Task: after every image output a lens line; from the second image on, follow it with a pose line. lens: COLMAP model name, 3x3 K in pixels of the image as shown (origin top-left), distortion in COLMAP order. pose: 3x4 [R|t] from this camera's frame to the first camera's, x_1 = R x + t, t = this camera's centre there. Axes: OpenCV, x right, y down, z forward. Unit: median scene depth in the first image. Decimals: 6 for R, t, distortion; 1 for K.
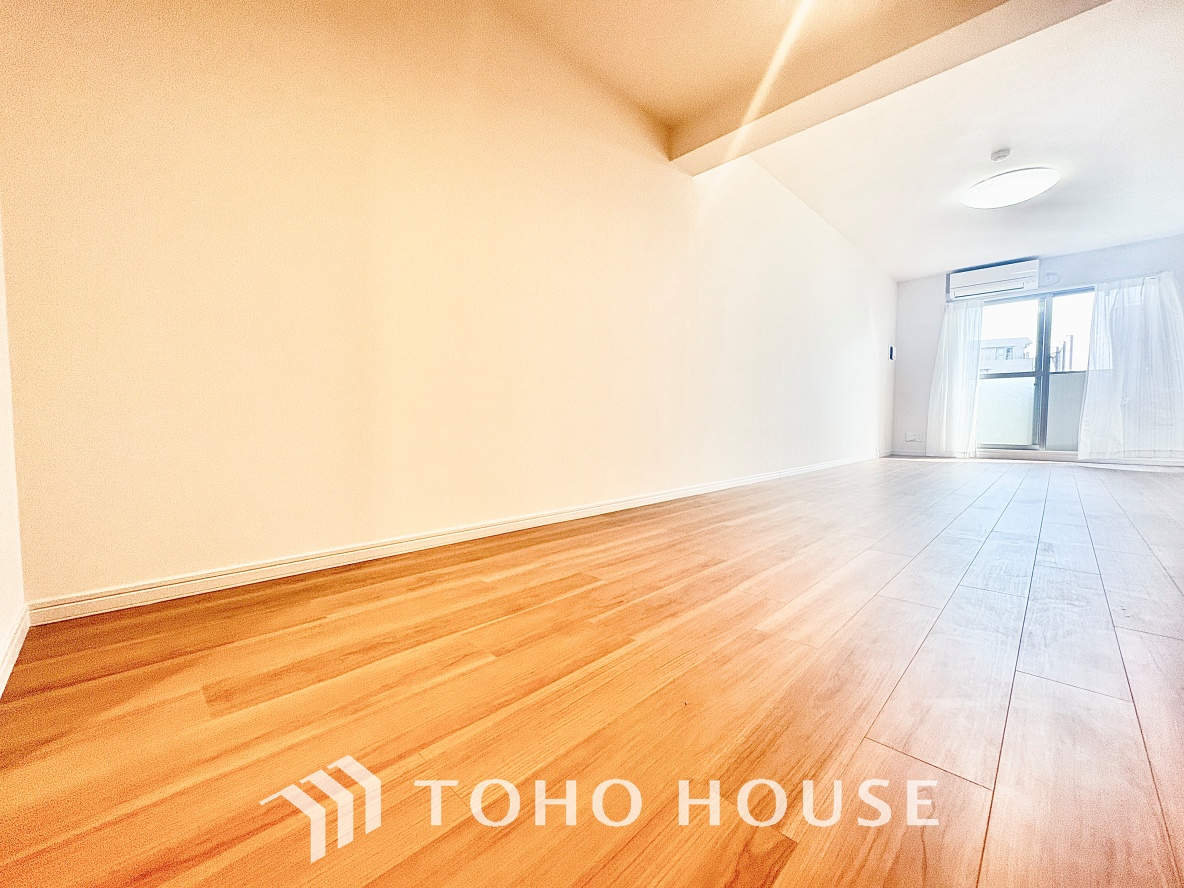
lens RADIAL K [[472.7, 0, 590.8], [0, 472.7, 446.5], [0, 0, 1]] dist [-0.000345, 0.001926]
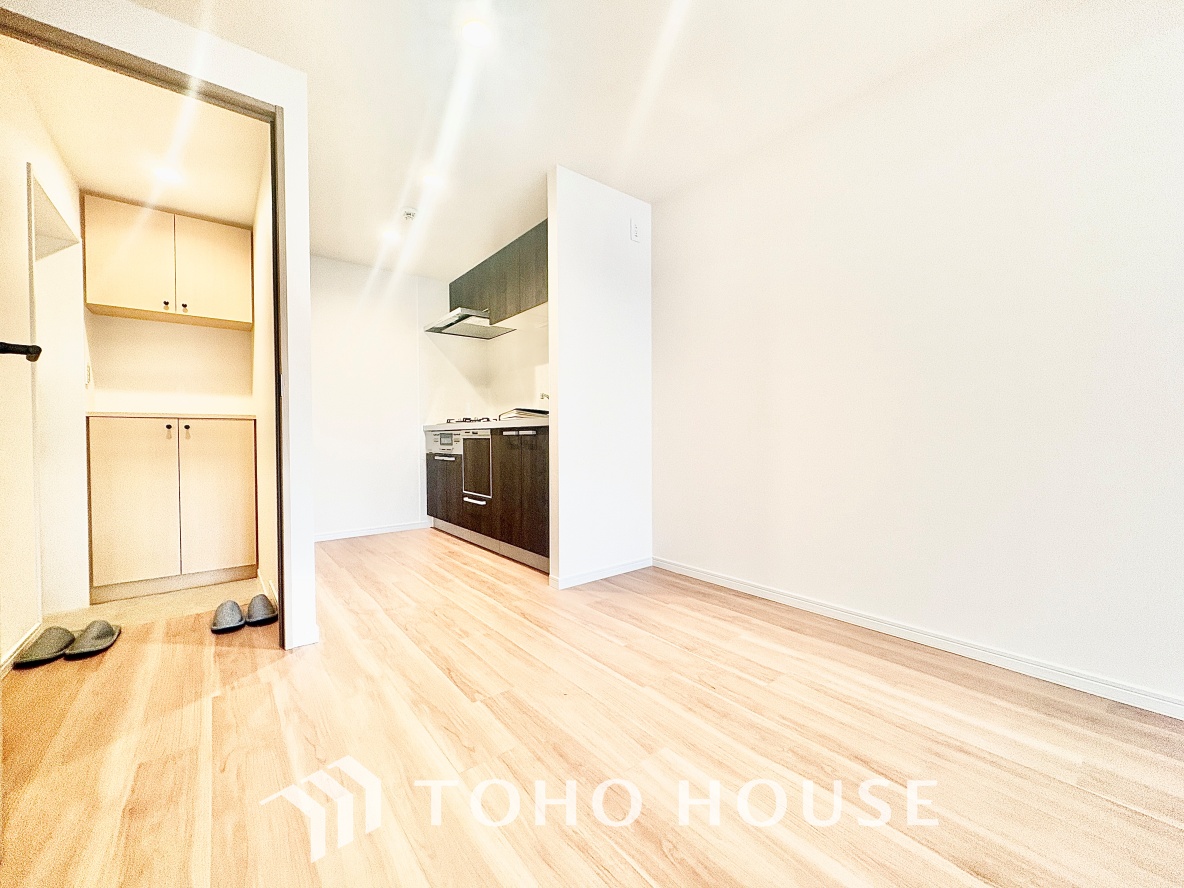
lens RADIAL K [[472.7, 0, 591.5], [0, 472.7, 437.8], [0, 0, 1]] dist [-0.000345, 0.001926]
pose [[-0.117111, 0.000669, -0.993119, 0.951704], [-0.045708, 0.998936, 0.006062, -0.213506], [0.992066, 0.046103, -0.116956, 0.610824]]
